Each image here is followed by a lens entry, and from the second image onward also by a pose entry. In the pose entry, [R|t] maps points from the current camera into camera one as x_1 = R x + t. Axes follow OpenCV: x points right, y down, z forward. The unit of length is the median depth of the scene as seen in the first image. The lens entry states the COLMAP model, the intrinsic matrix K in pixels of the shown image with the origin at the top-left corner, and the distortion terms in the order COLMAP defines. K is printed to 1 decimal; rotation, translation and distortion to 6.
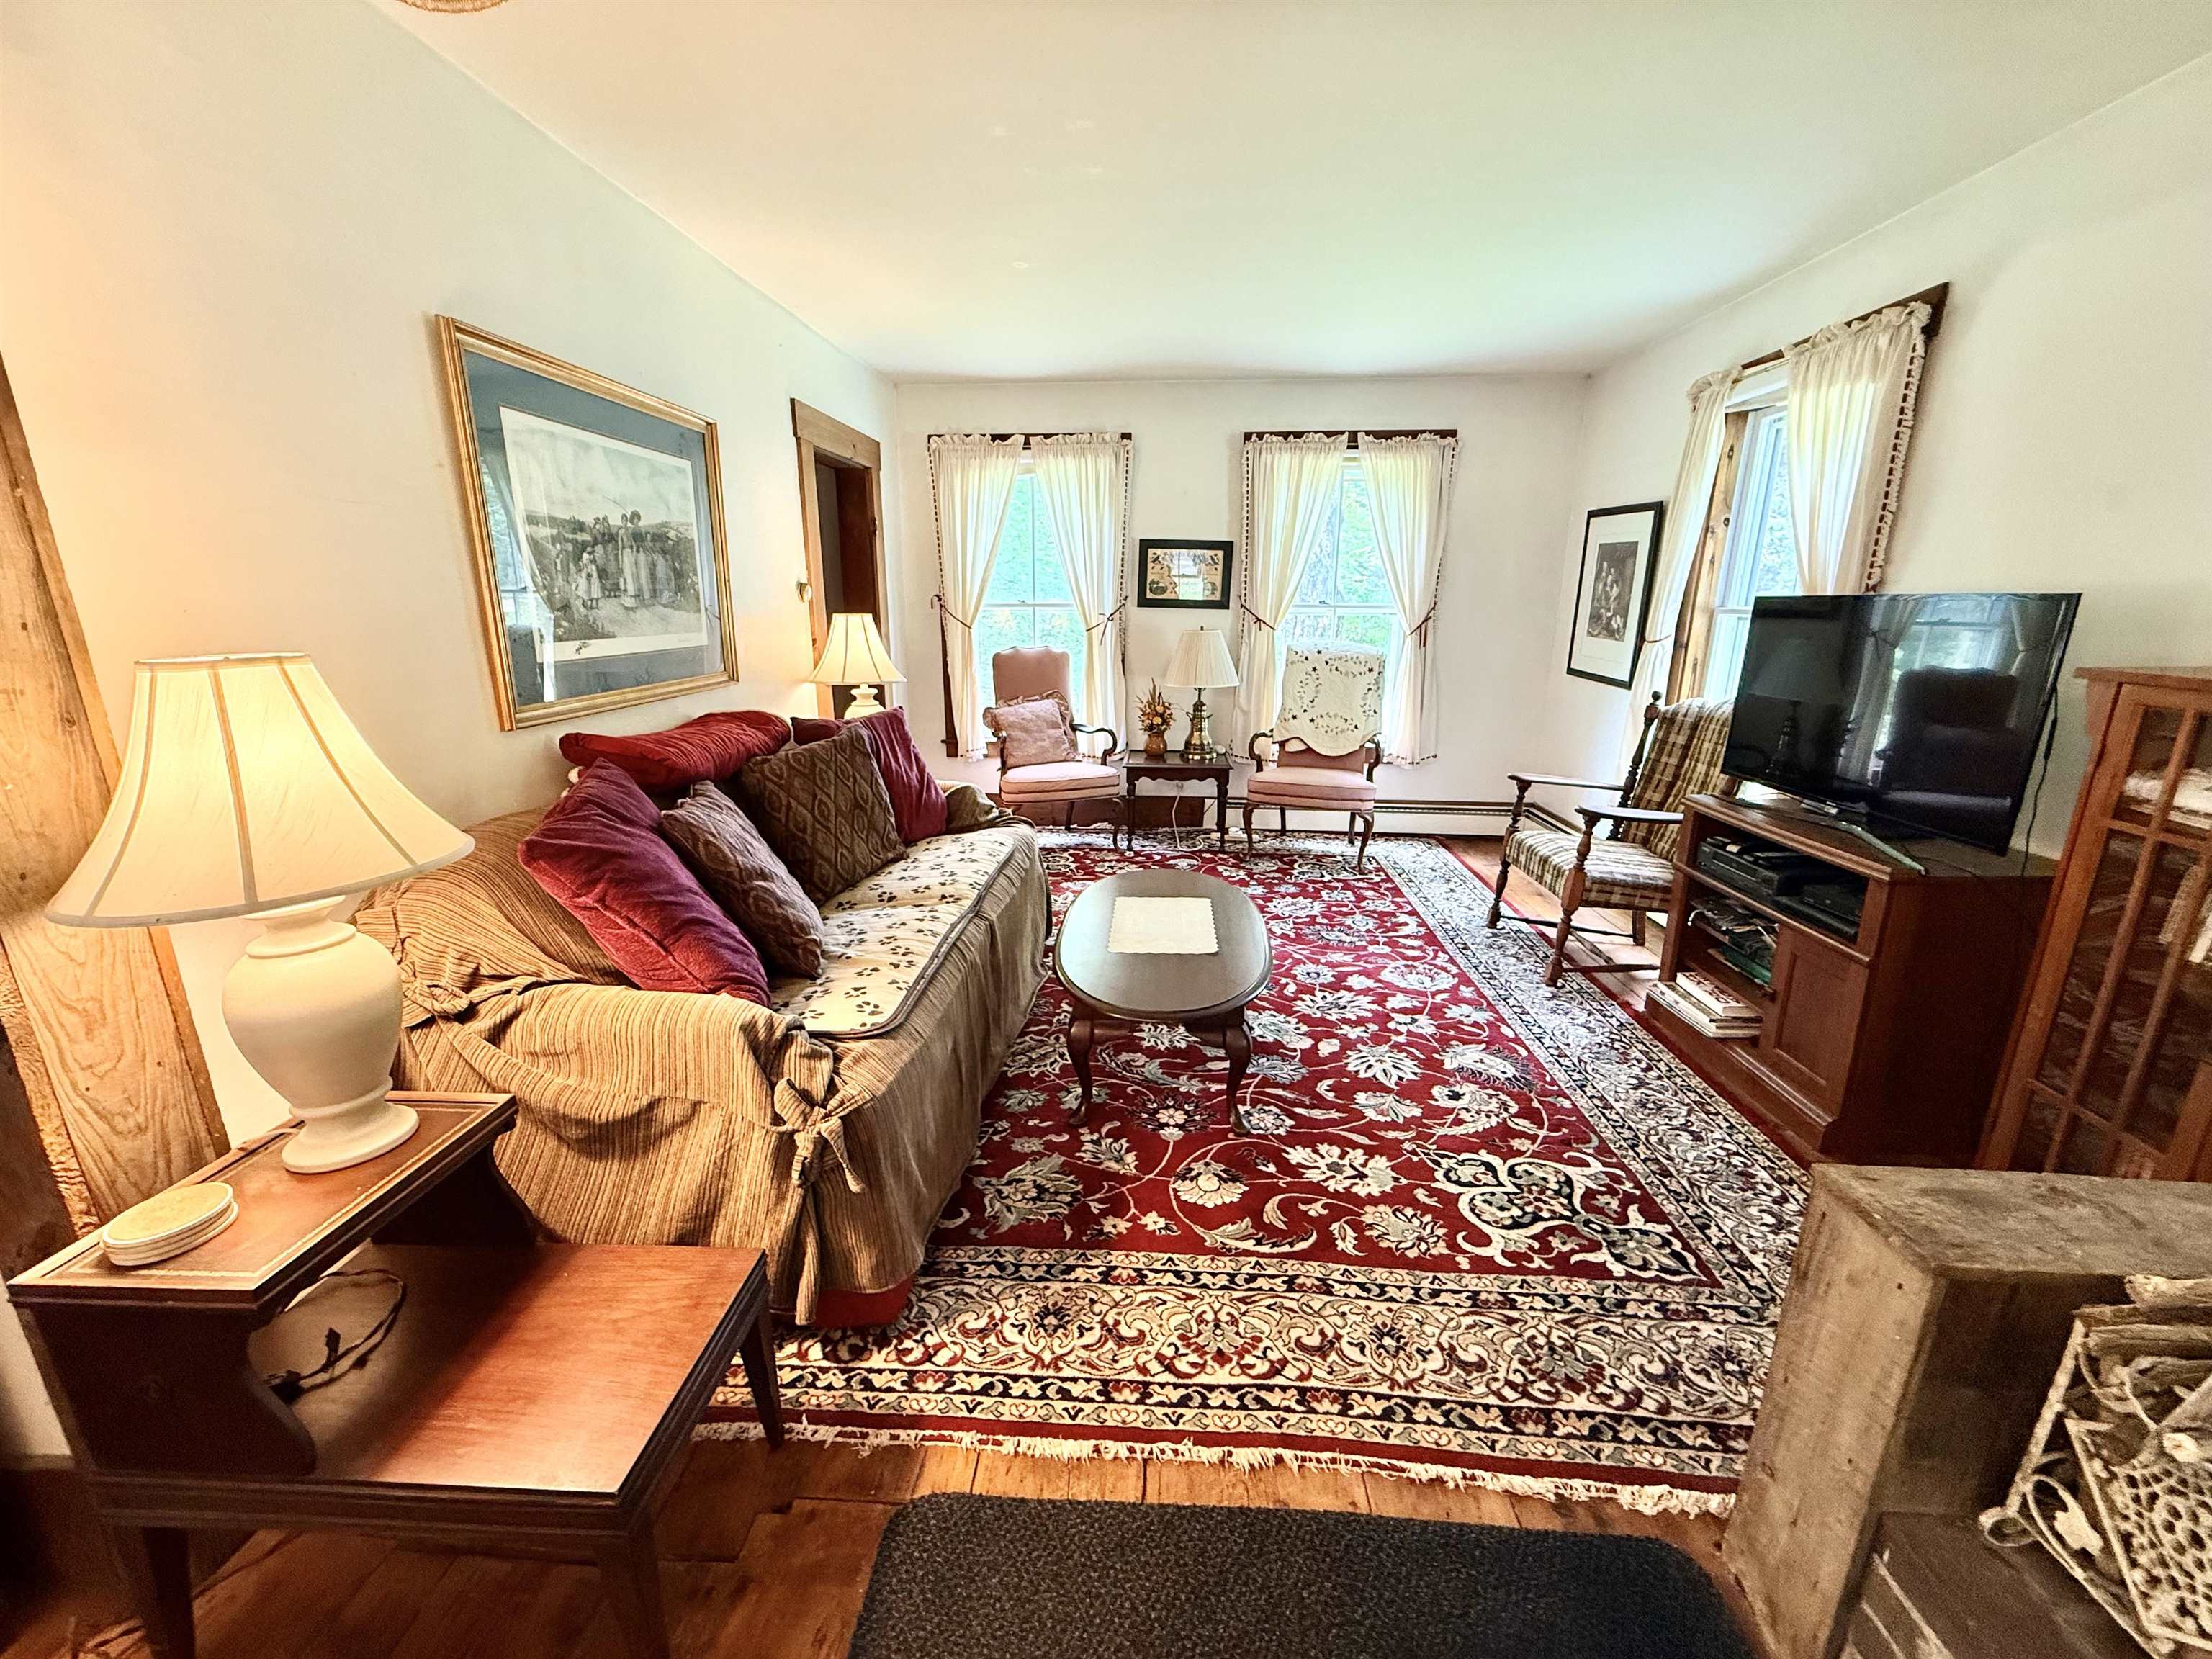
lens RADIAL K [[879.6, 0, 1103.3], [0, 879.6, 833.1], [0, 0, 1]] dist [0.000459, -0.000075]
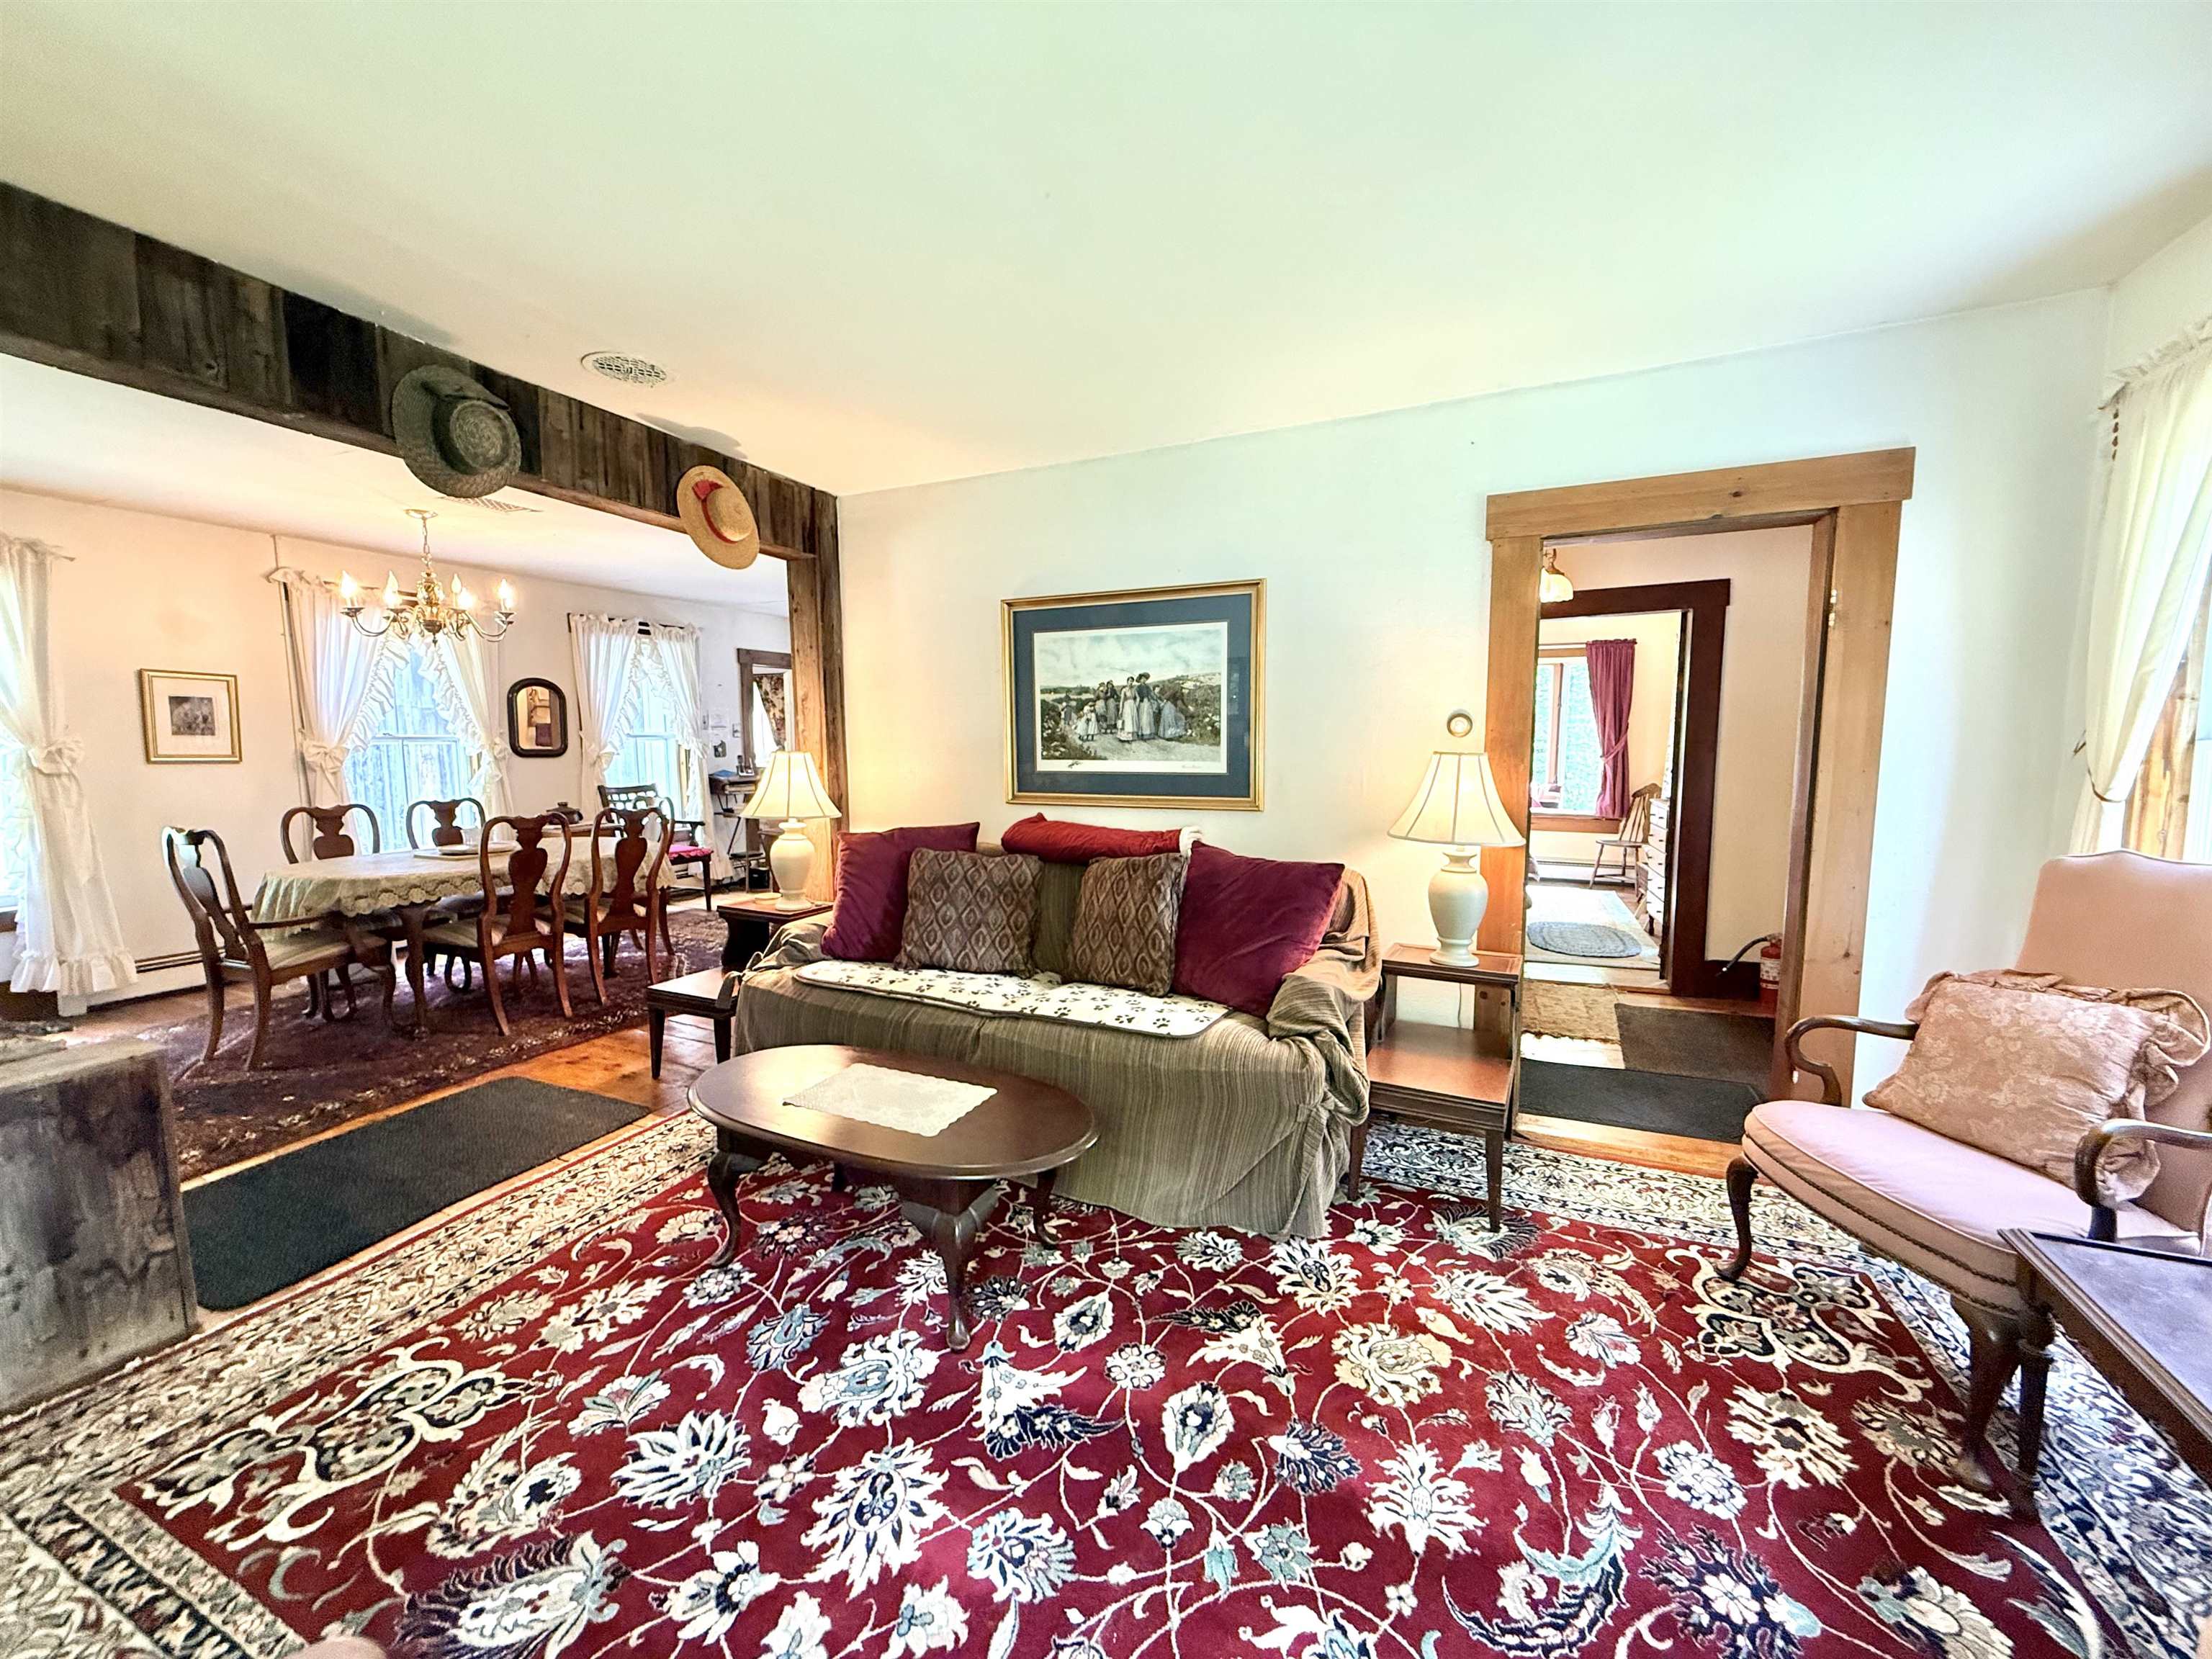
lens RADIAL K [[879.6, 0, 1101.9], [0, 879.6, 833.8], [0, 0, 1]] dist [0.000459, -0.000075]
pose [[-0.349738, 0.101976, -0.931281, 0.888681], [-0.240388, 0.951009, 0.194413, -0.414952], [0.905482, 0.291862, -0.308090, 1.580358]]
